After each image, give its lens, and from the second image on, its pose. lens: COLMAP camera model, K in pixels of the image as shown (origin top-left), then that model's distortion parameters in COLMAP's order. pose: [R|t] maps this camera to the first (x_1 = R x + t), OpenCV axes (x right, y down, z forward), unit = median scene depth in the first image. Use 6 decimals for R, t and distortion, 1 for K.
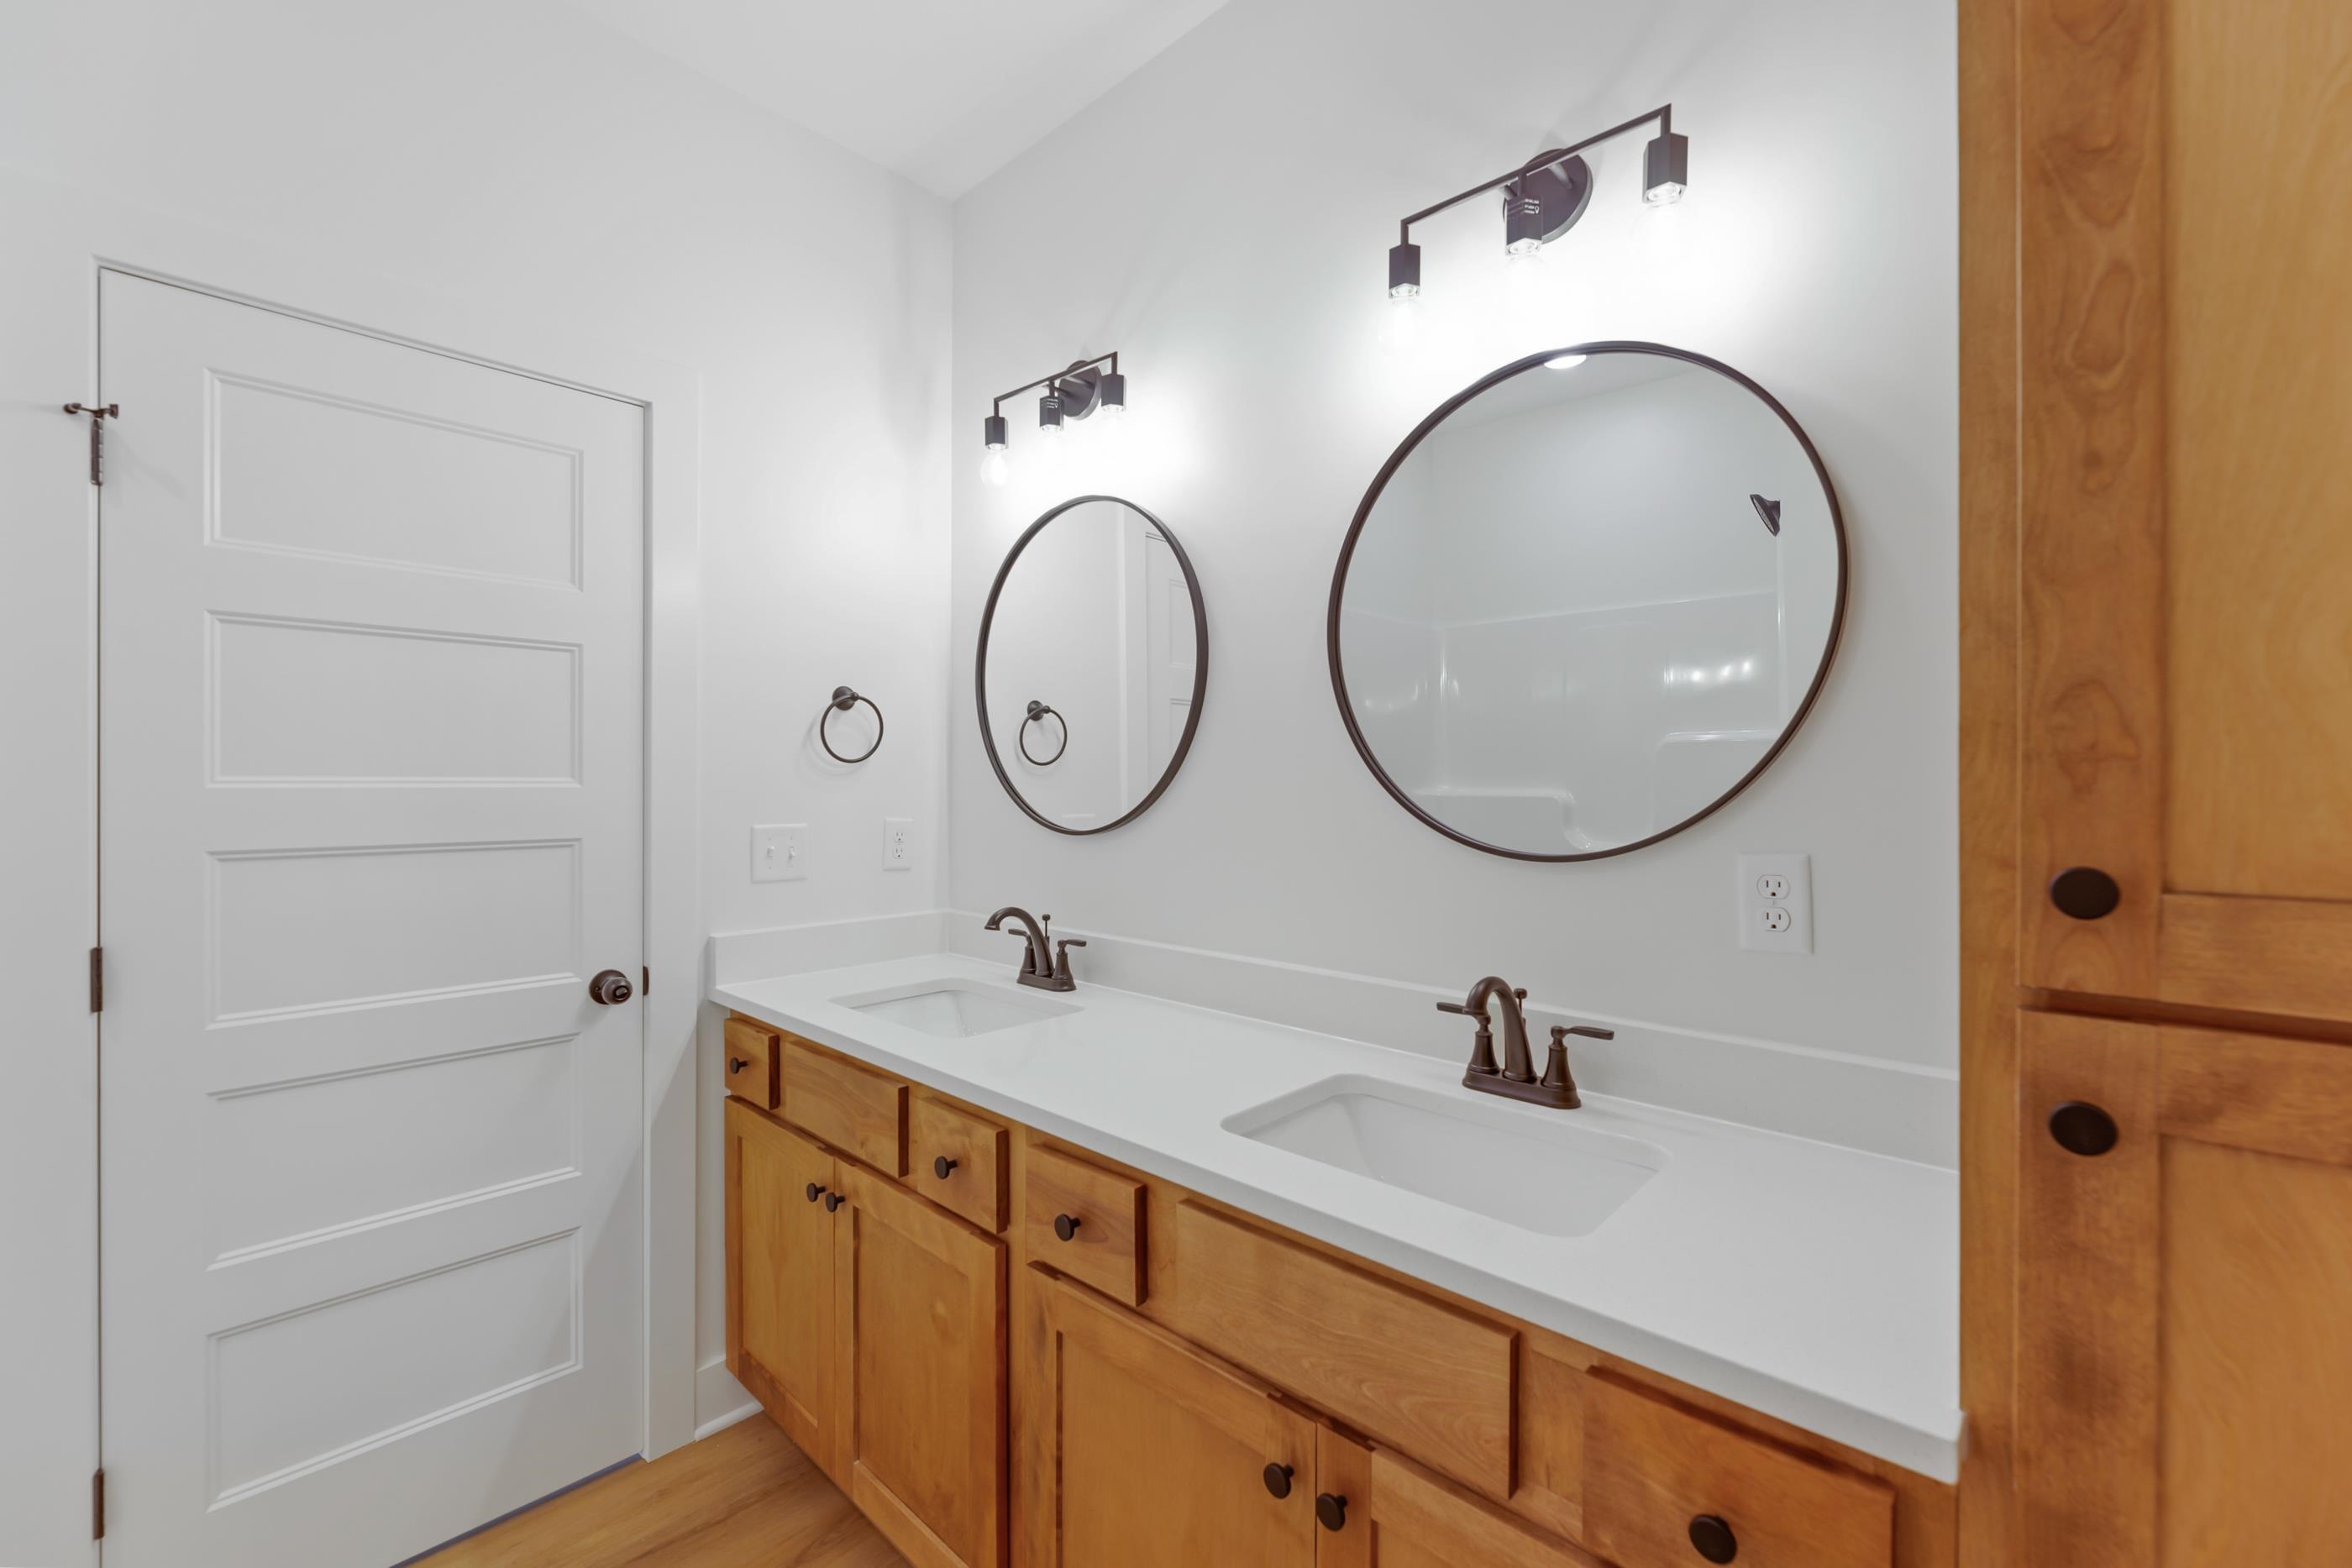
lens RADIAL K [[944.1, 0, 1172.5], [0, 944.1, 786.4], [0, 0, 1]] dist [-0.001466, -0.000906]
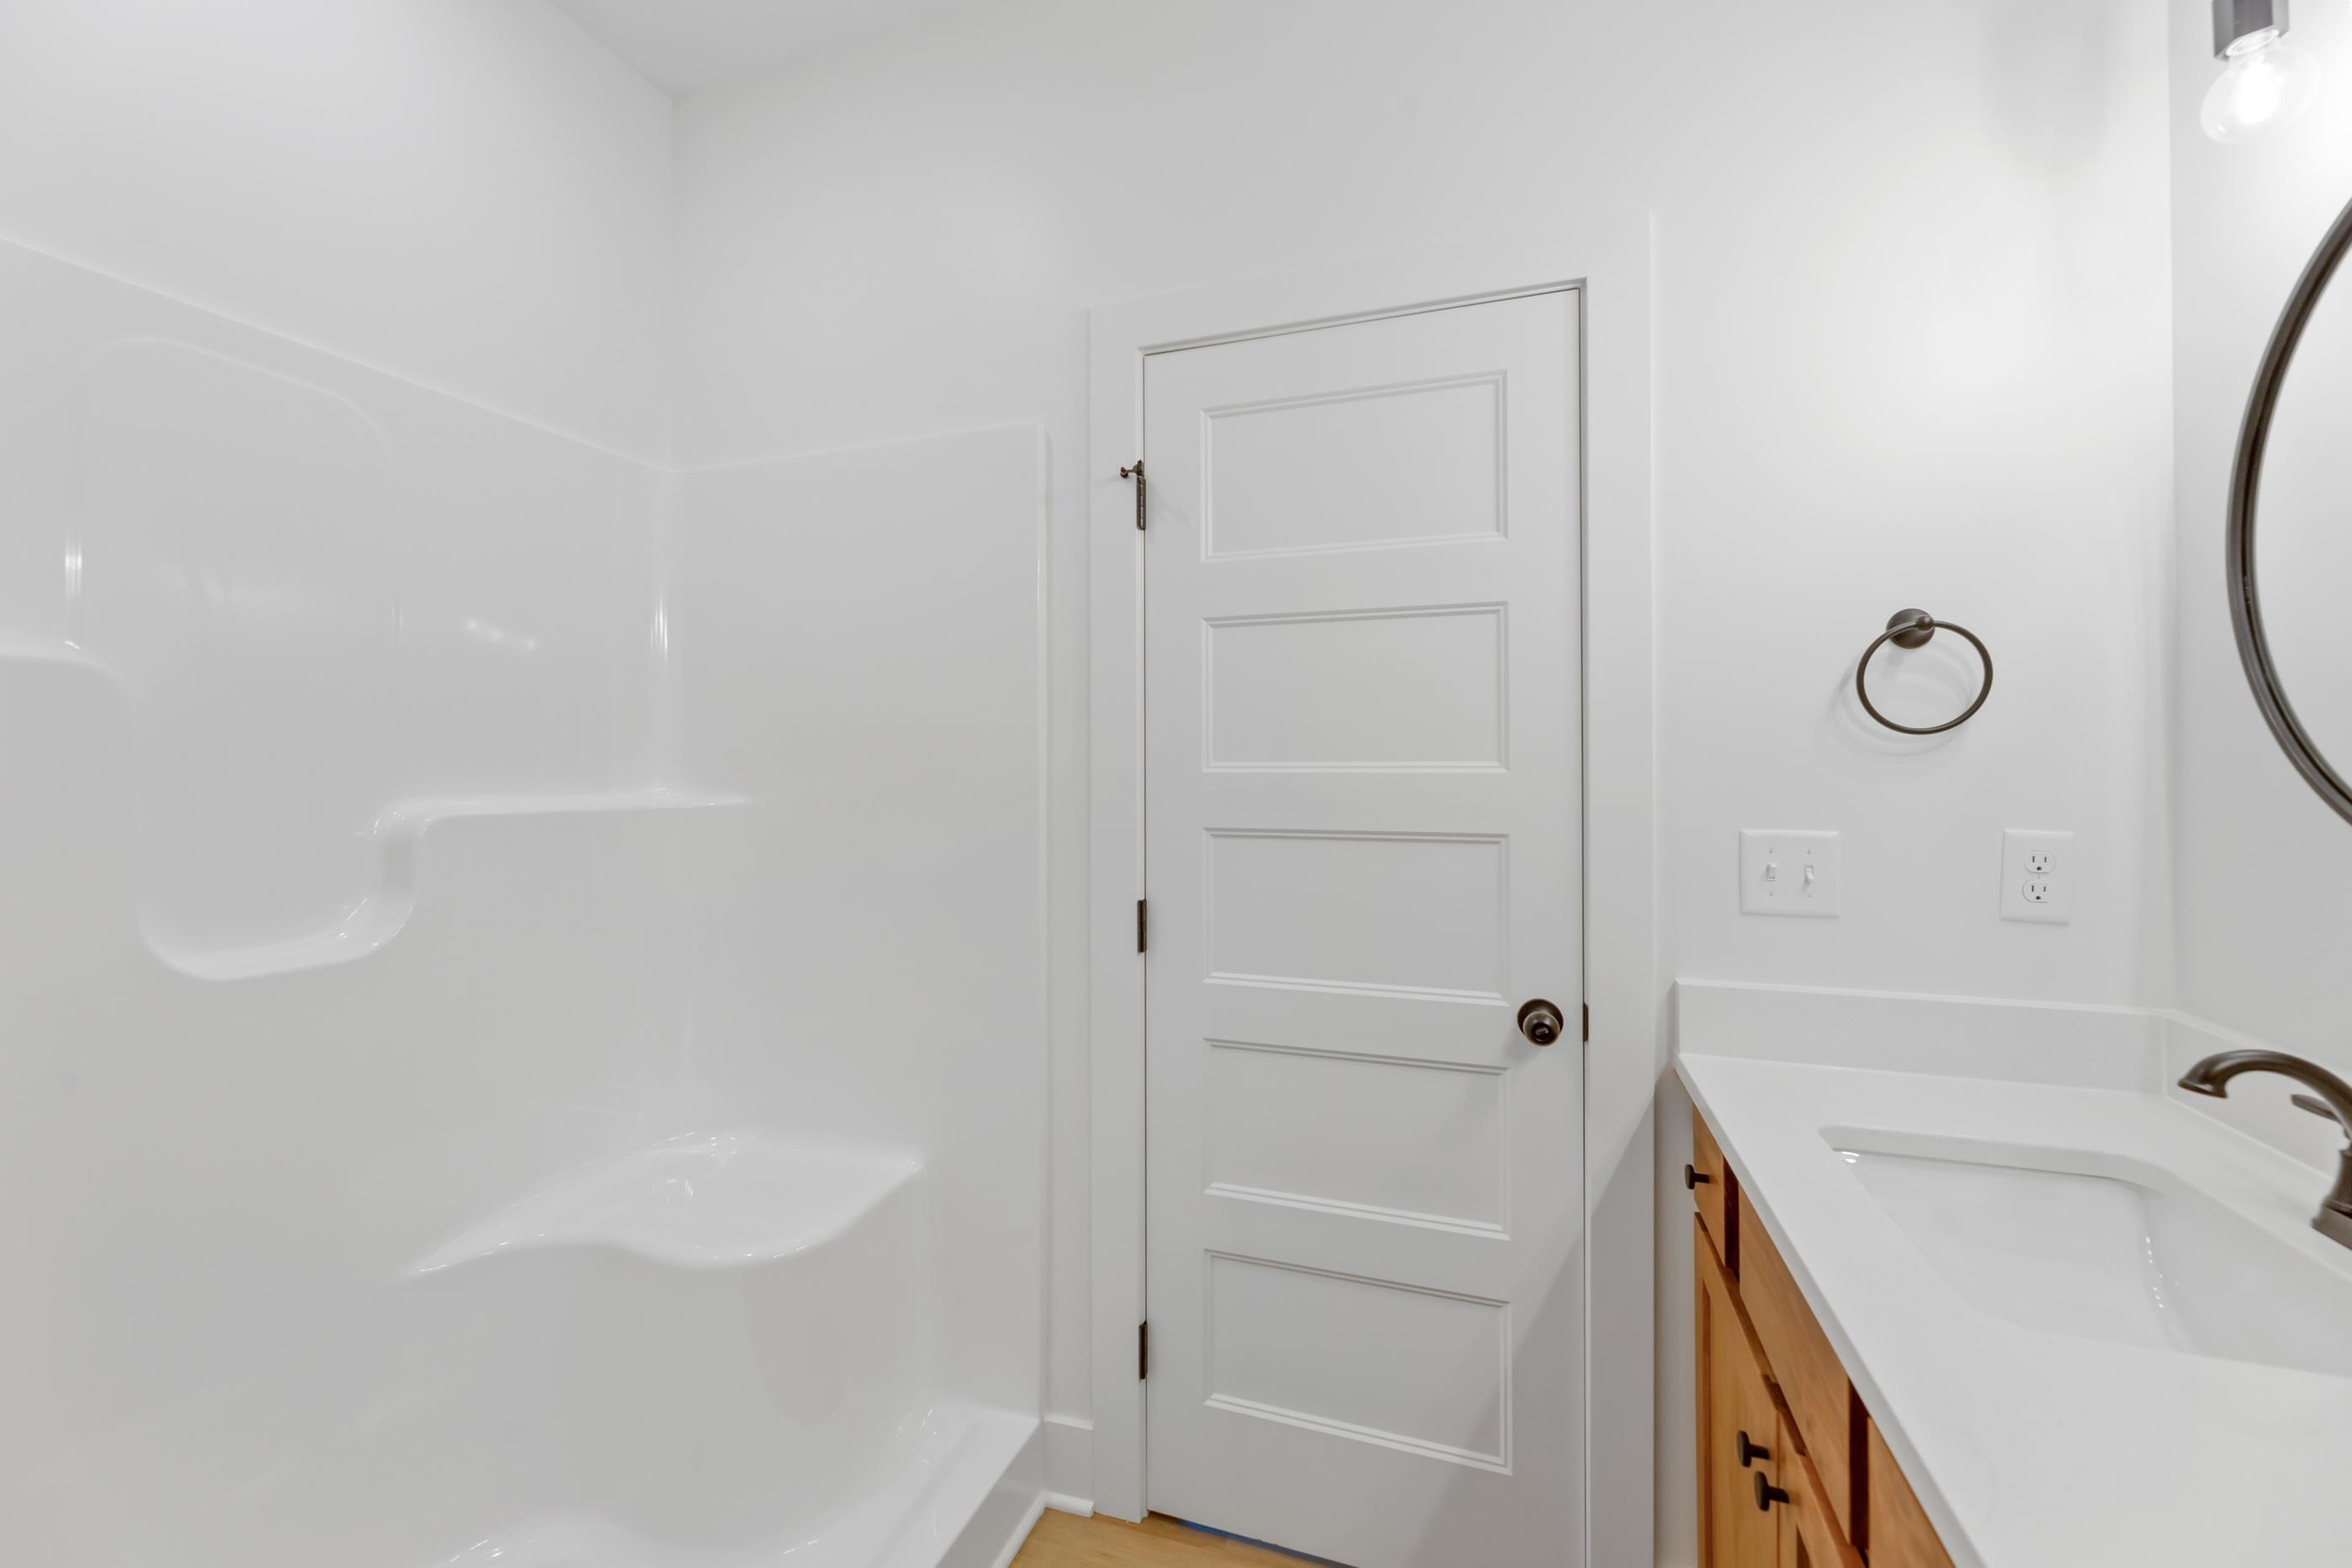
lens RADIAL K [[944.1, 0, 1196.5], [0, 944.1, 766.0], [0, 0, 1]] dist [-0.001466, -0.000906]
pose [[0.411570, -0.008667, -0.911337, 0.021102], [-0.005220, 0.999916, -0.011867, 0.006320], [0.911363, 0.009641, 0.411491, 0.429759]]
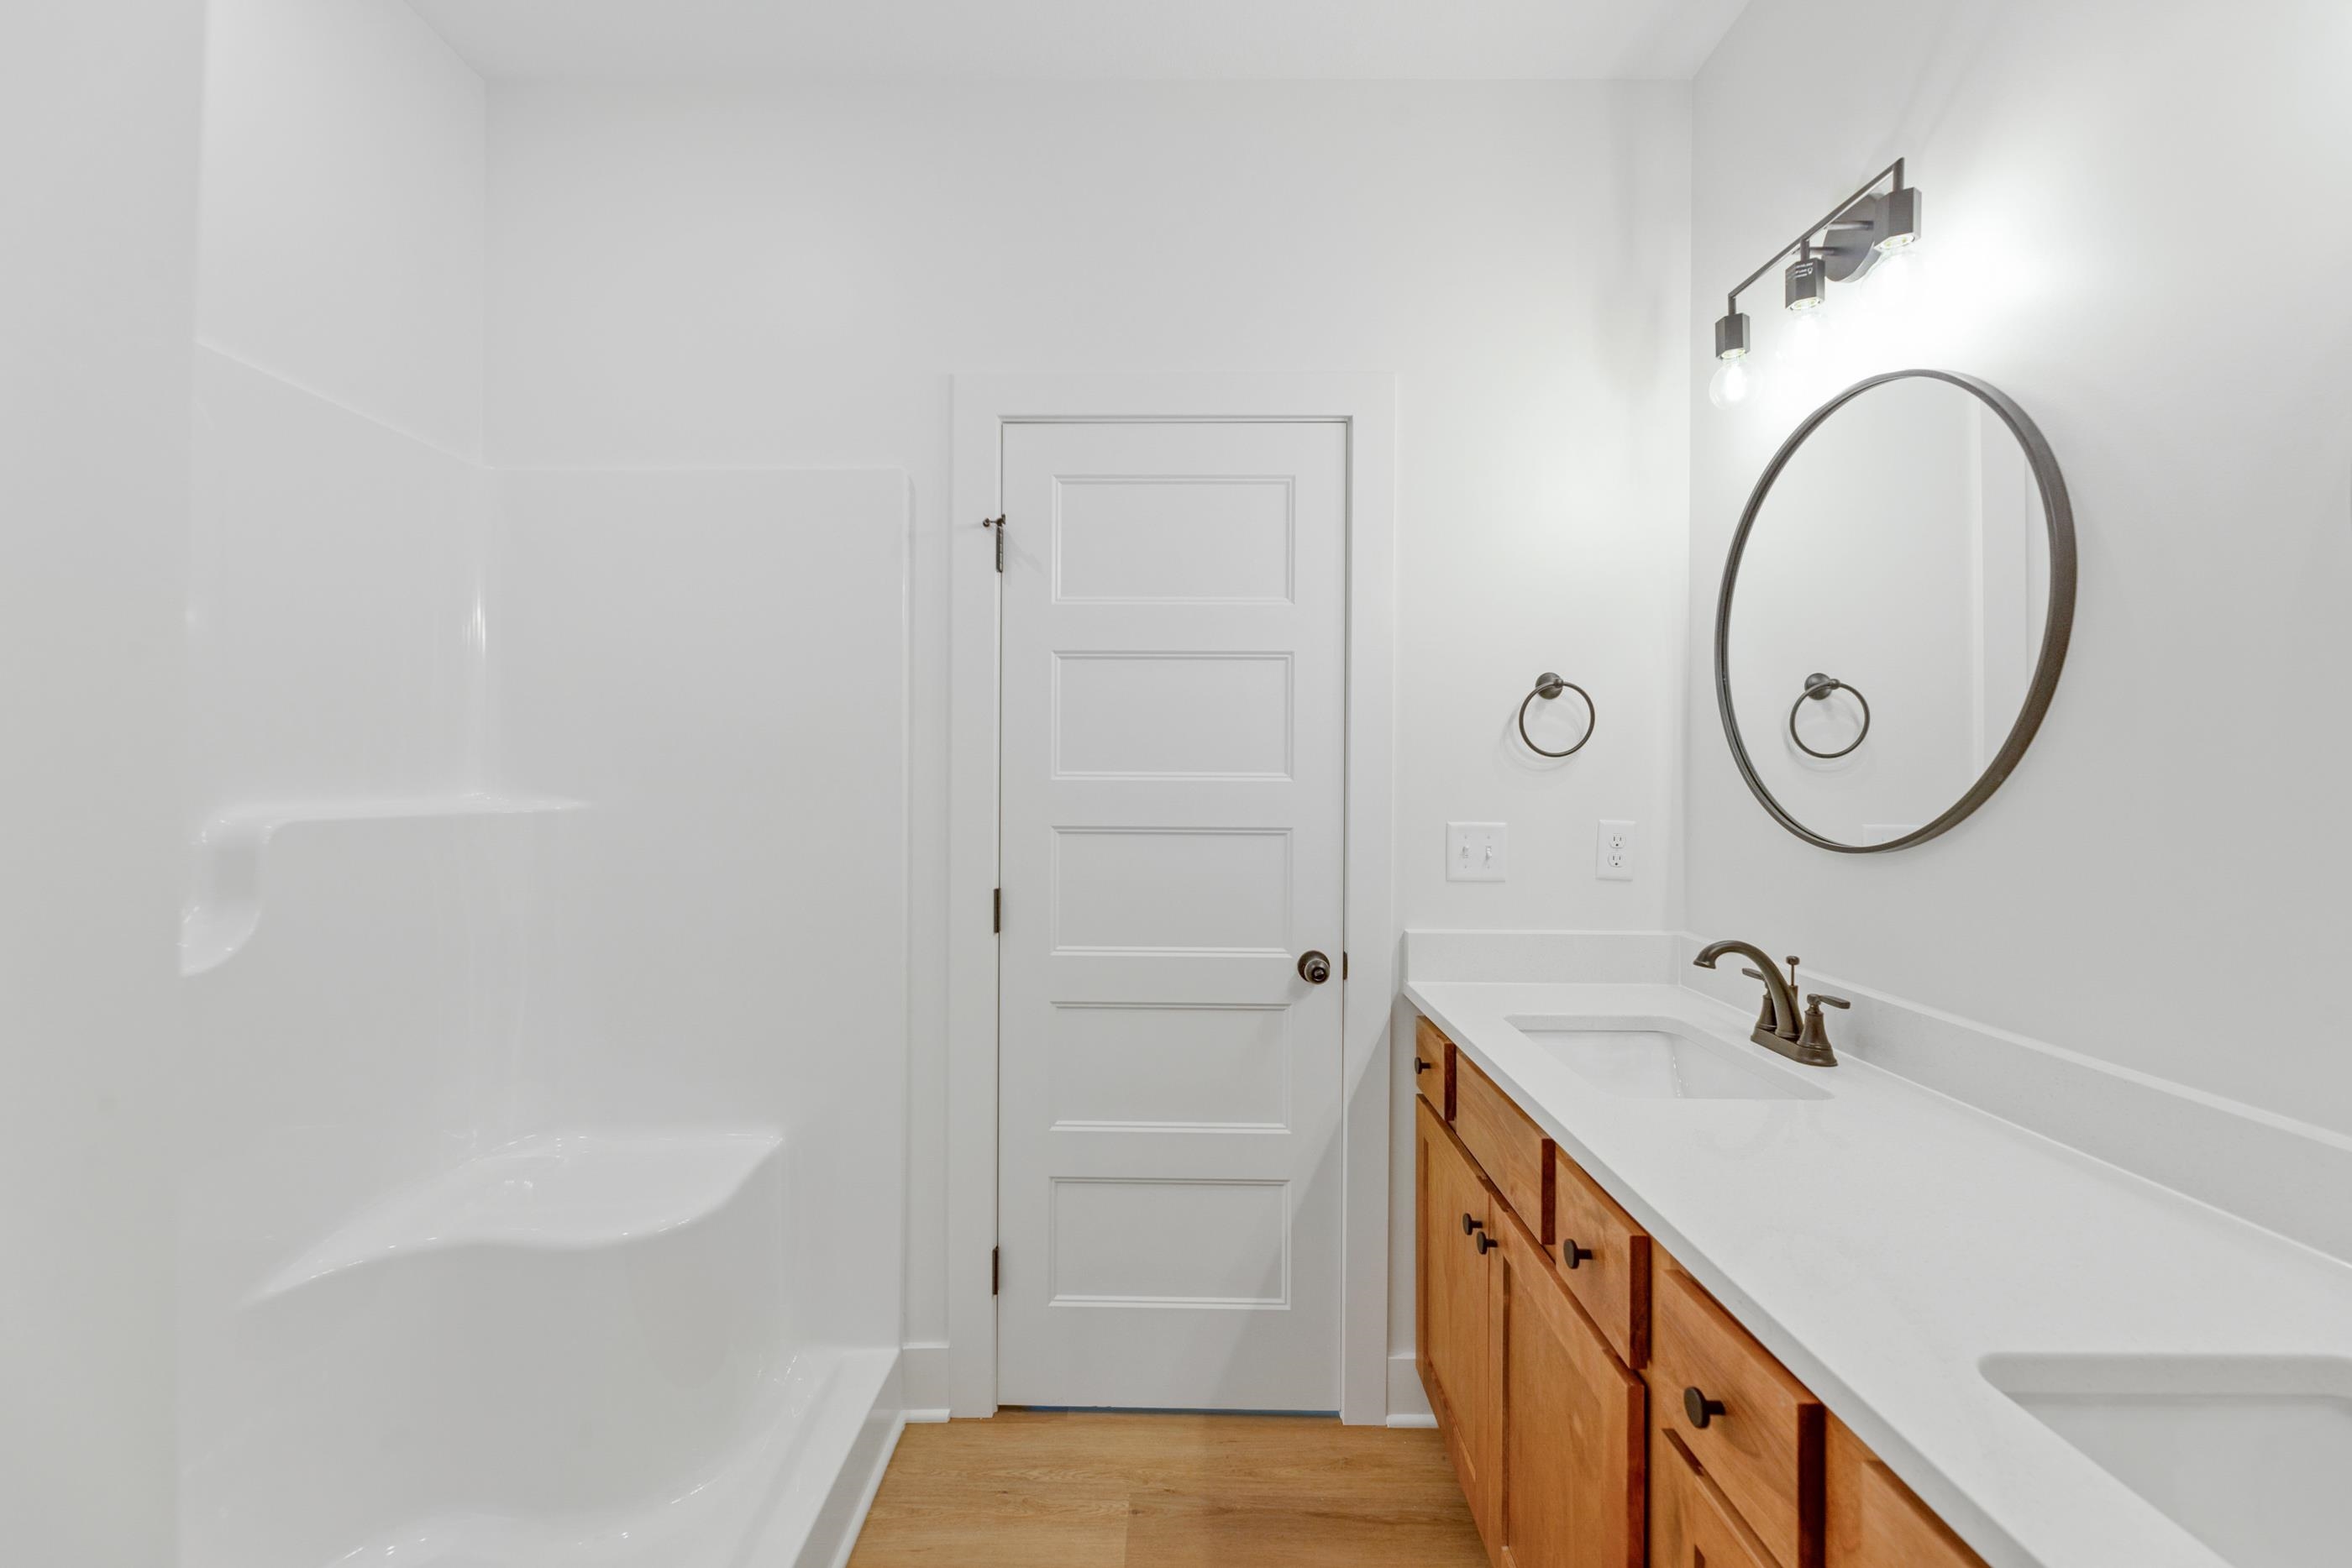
lens RADIAL K [[944.1, 0, 1179.2], [0, 944.1, 777.4], [0, 0, 1]] dist [-0.001466, -0.000906]
pose [[0.683687, 0.004204, -0.729763, 0.092336], [-0.009086, 0.999955, -0.002752, 0.000406], [0.729718, 0.008512, 0.683695, 0.158256]]
